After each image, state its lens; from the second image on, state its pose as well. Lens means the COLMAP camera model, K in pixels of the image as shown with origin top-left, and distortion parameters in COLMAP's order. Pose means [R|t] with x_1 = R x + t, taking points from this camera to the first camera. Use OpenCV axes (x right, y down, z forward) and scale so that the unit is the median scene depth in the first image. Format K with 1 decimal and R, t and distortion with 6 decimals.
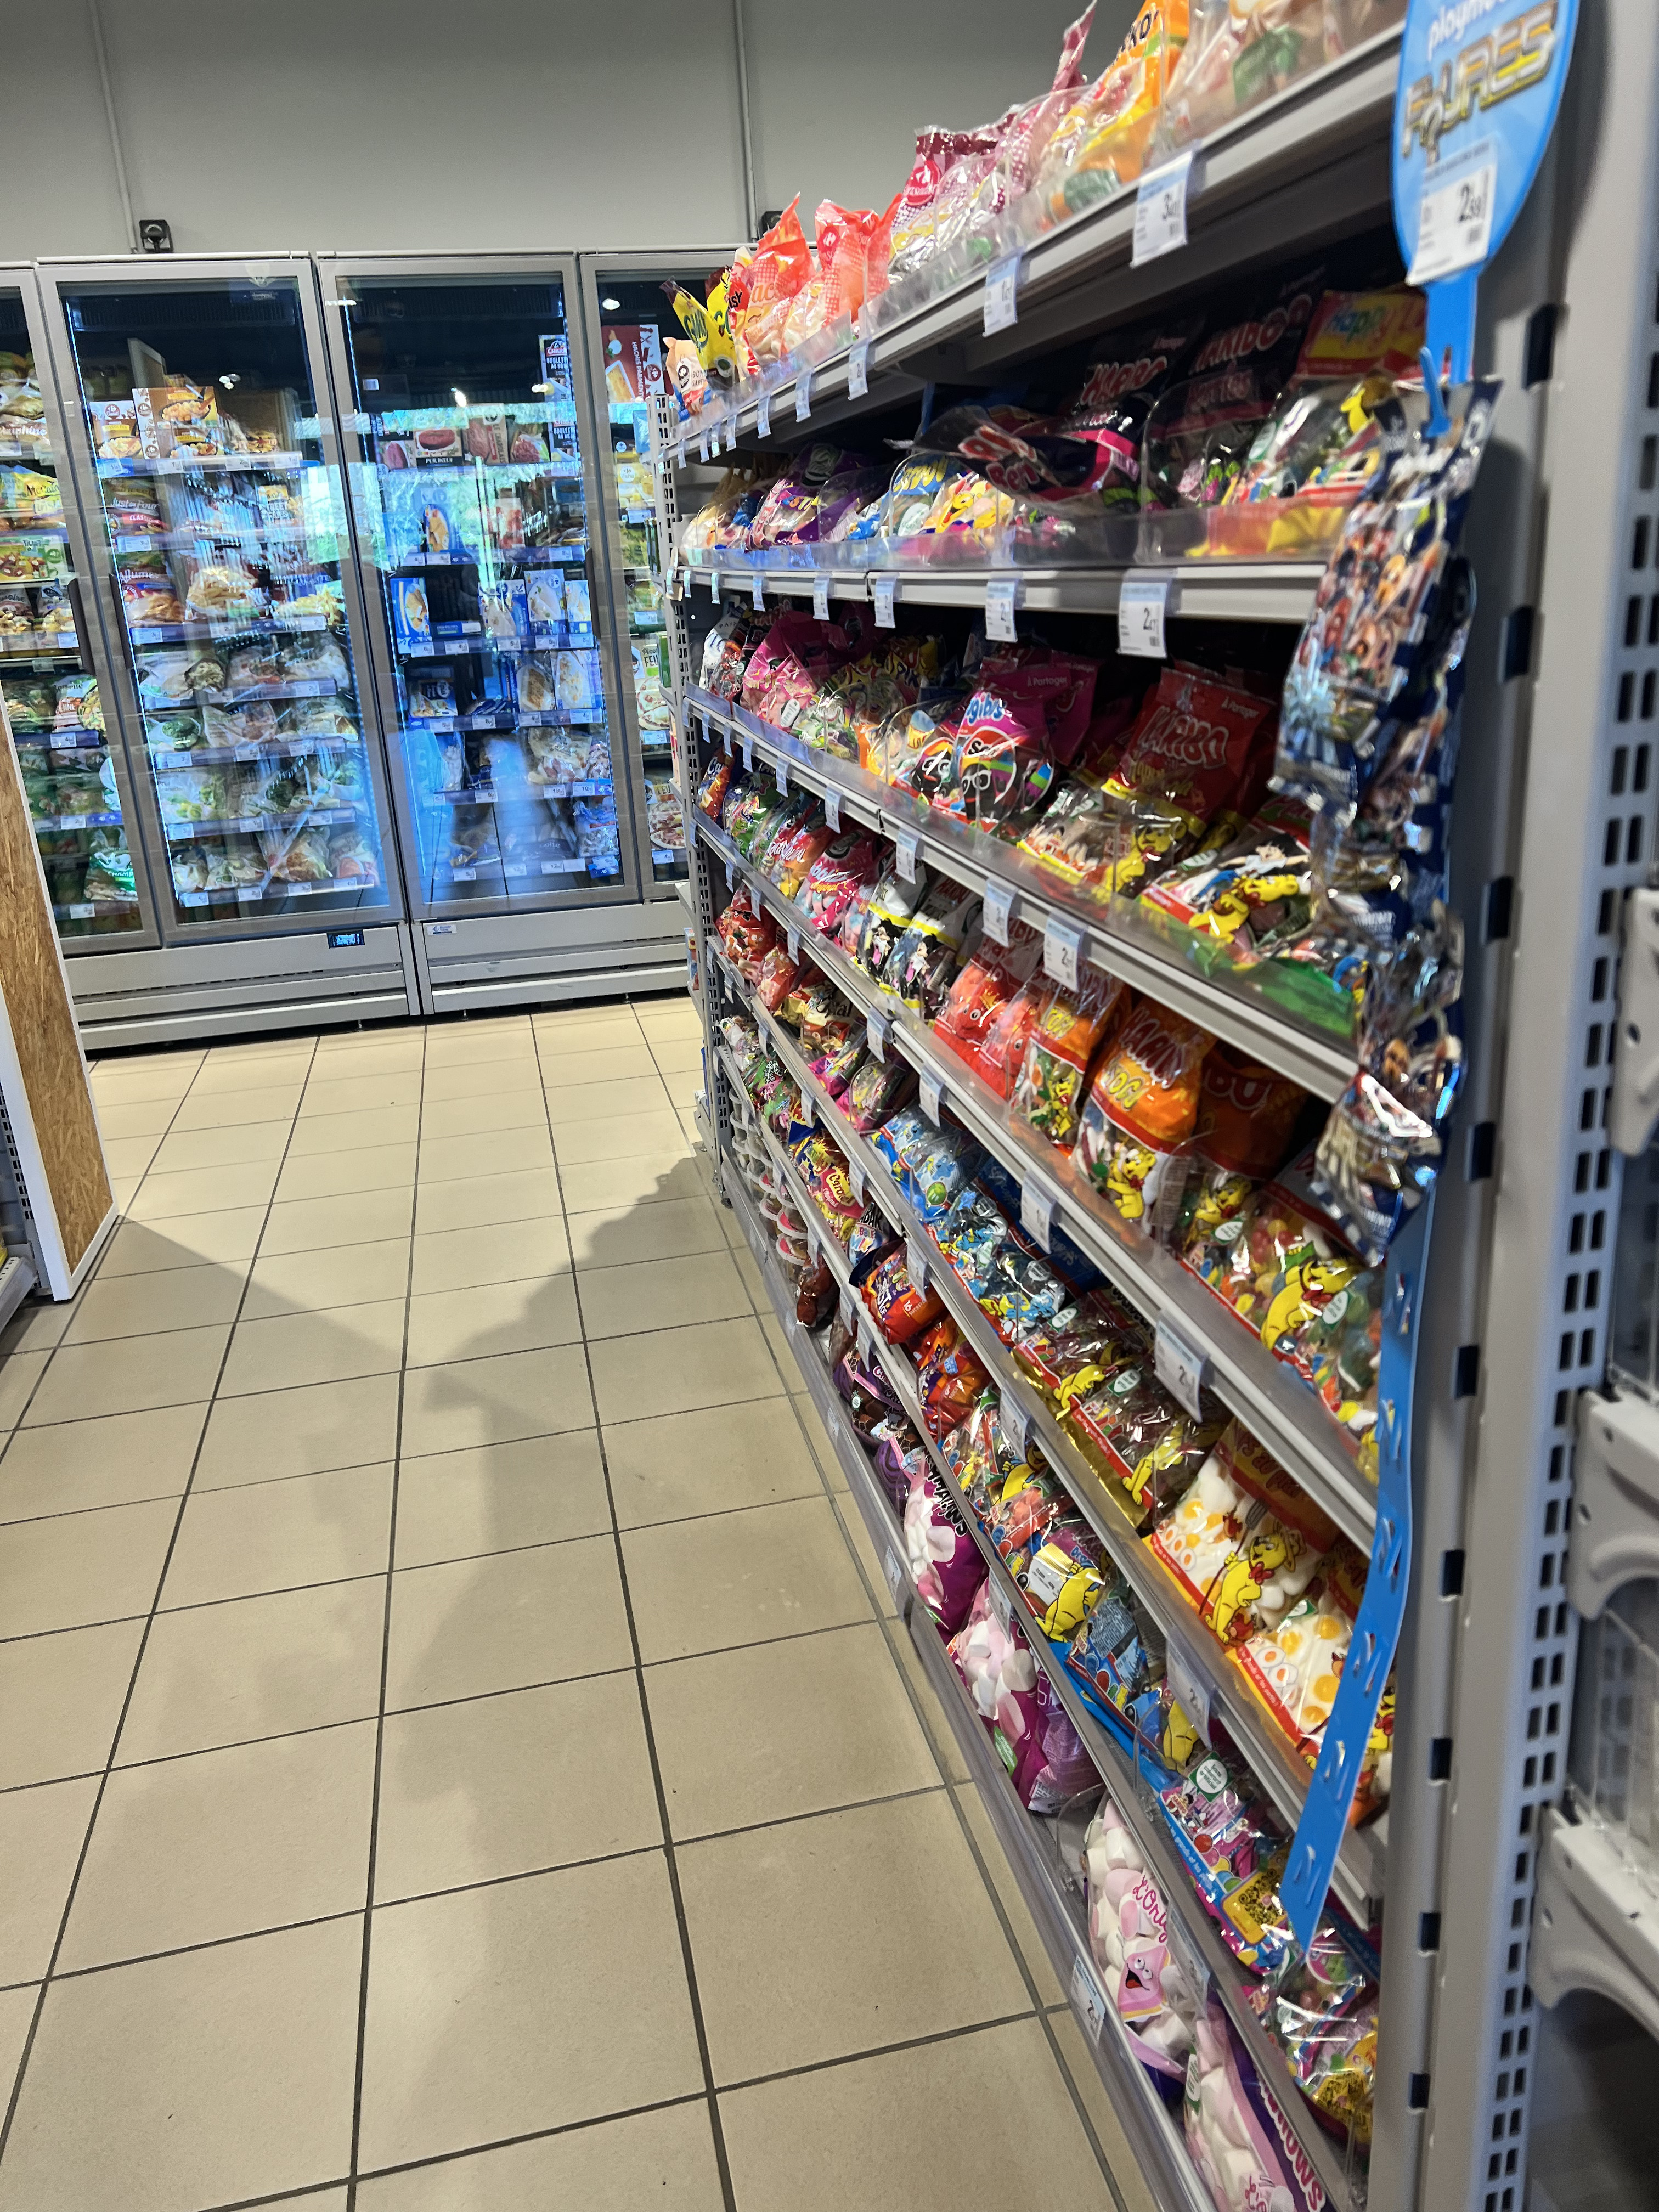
lens RADIAL K [[1652.2, 0, 829.5], [0, 1652.2, 1106.0], [0, 0, 1]] dist [0.000195, 0.001607]
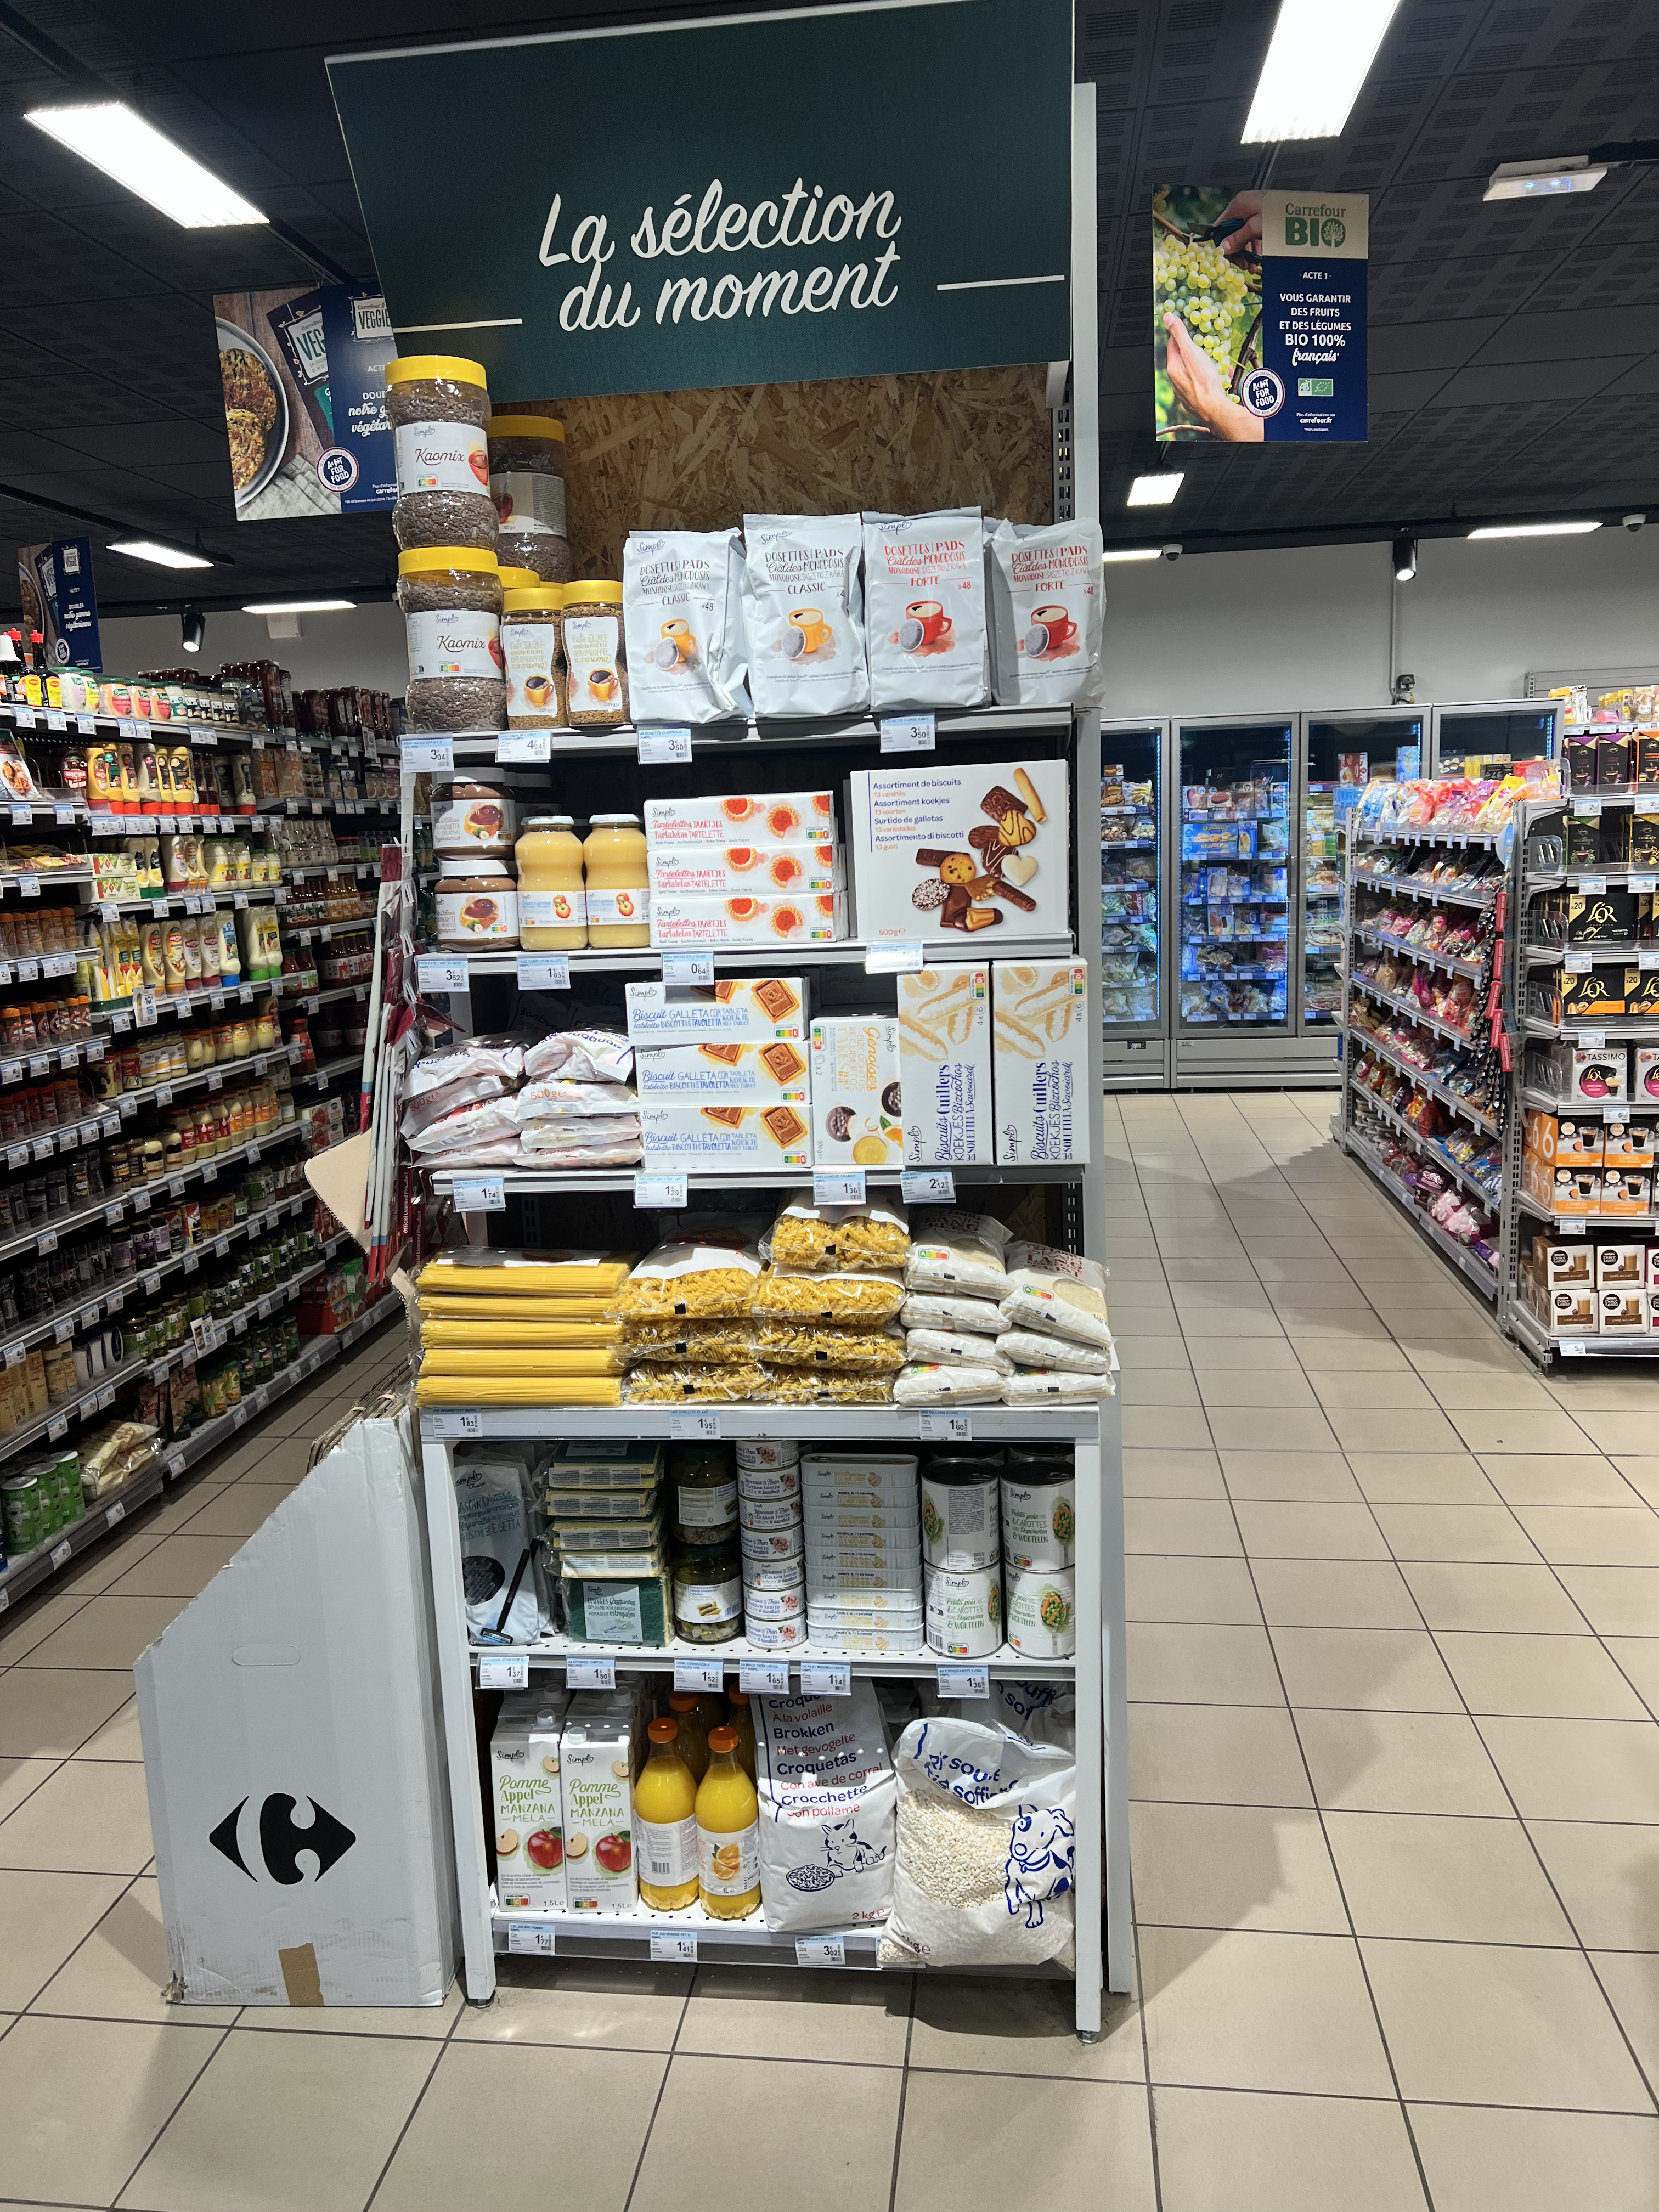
lens RADIAL K [[1652.2, 0, 829.5], [0, 1652.2, 1106.0], [0, 0, 1]] dist [0.000195, 0.001607]
pose [[0.937871, 0.087955, -0.335652, 0.008628], [-0.116695, 0.990946, -0.066397, 0.050553], [0.326773, 0.101440, 0.939643, -0.335211]]
